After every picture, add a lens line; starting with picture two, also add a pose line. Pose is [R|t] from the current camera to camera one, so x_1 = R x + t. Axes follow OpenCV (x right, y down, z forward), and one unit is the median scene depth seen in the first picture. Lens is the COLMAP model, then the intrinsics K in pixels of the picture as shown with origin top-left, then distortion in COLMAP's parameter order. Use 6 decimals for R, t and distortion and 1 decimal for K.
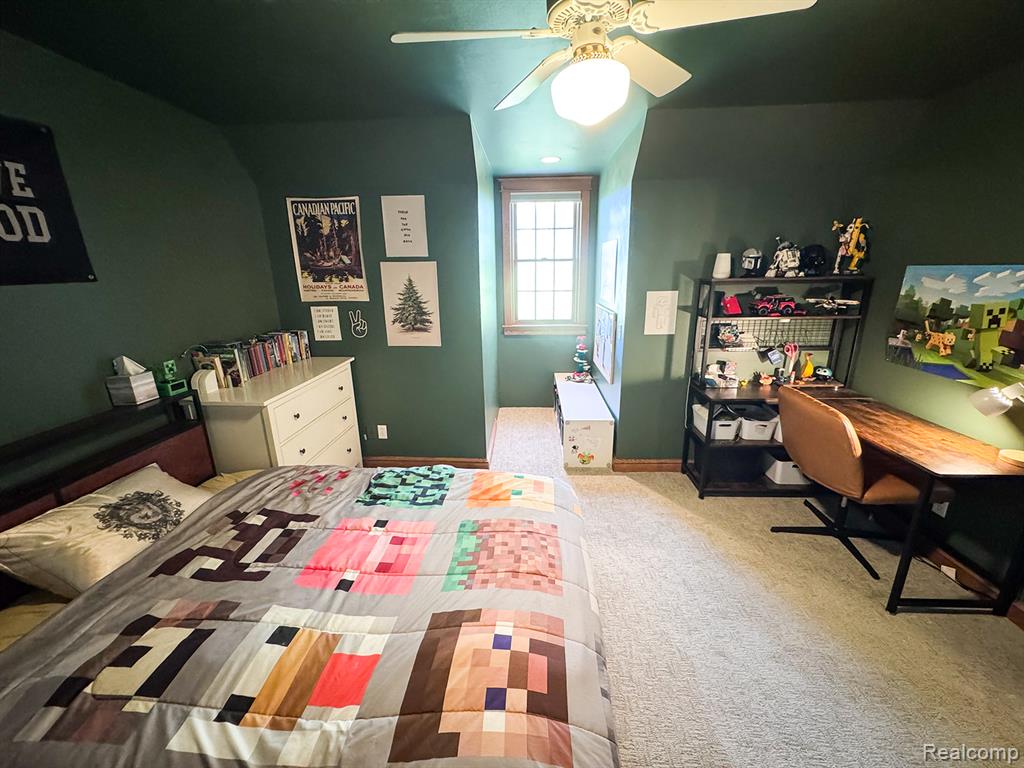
lens RADIAL K [[409.1, 0, 512.0], [0, 409.1, 384.0], [0, 0, 1]] dist [-0.001743, -0.000026]
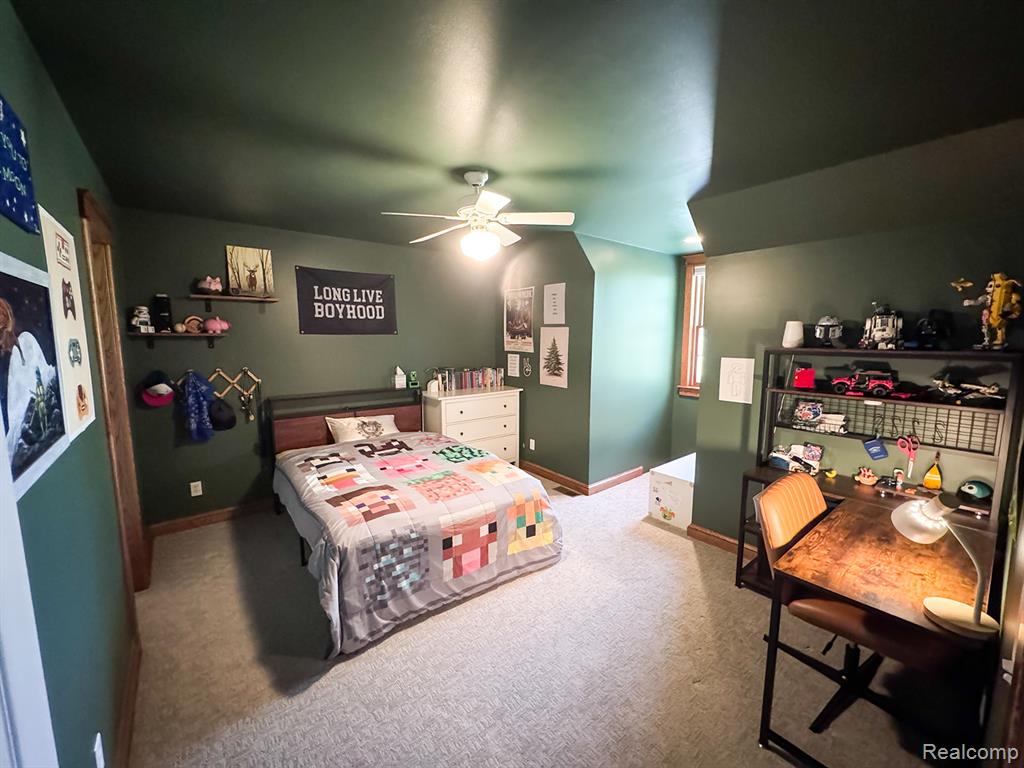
lens RADIAL K [[409.1, 0, 512.0], [0, 409.1, 384.0], [0, 0, 1]] dist [-0.001743, -0.000026]
pose [[0.666523, 0.110917, -0.737187, 0.801002], [-0.219035, 0.974360, -0.051437, 0.003271], [0.712580, 0.195754, 0.673728, -0.041666]]
